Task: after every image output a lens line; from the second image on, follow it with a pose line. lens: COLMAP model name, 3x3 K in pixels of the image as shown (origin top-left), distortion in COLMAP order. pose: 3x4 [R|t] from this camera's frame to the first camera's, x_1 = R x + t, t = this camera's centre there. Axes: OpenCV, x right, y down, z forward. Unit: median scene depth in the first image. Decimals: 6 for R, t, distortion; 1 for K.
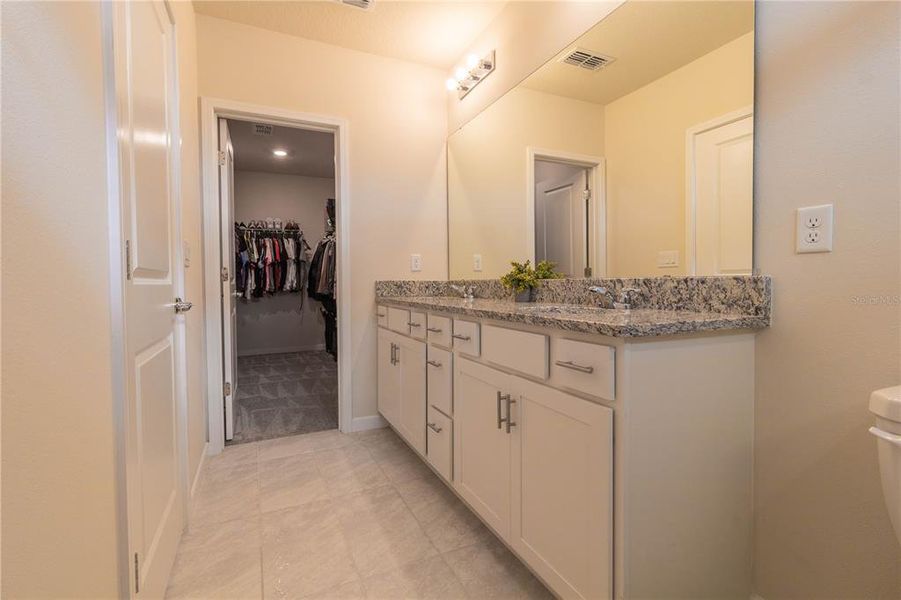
lens RADIAL K [[413.9, 0, 451.2], [0, 413.9, 291.4], [0, 0, 1]] dist [0.001098, 0.000047]
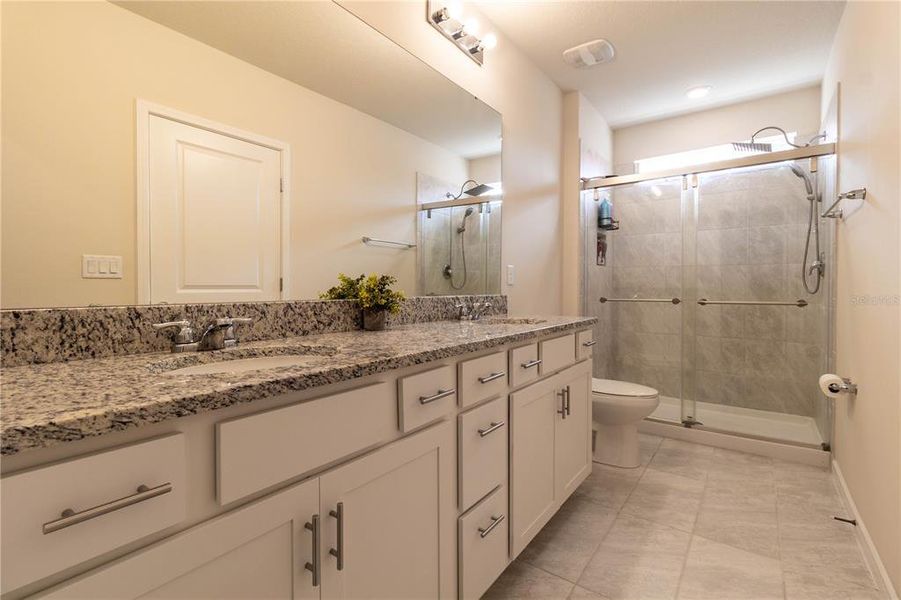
lens RADIAL K [[413.9, 0, 451.2], [0, 413.9, 291.4], [0, 0, 1]] dist [0.001098, 0.000047]
pose [[-0.474025, -0.000710, 0.880511, -0.580976], [0.024203, 0.999611, 0.013836, -0.053606], [-0.880178, 0.027870, -0.473824, 1.332799]]
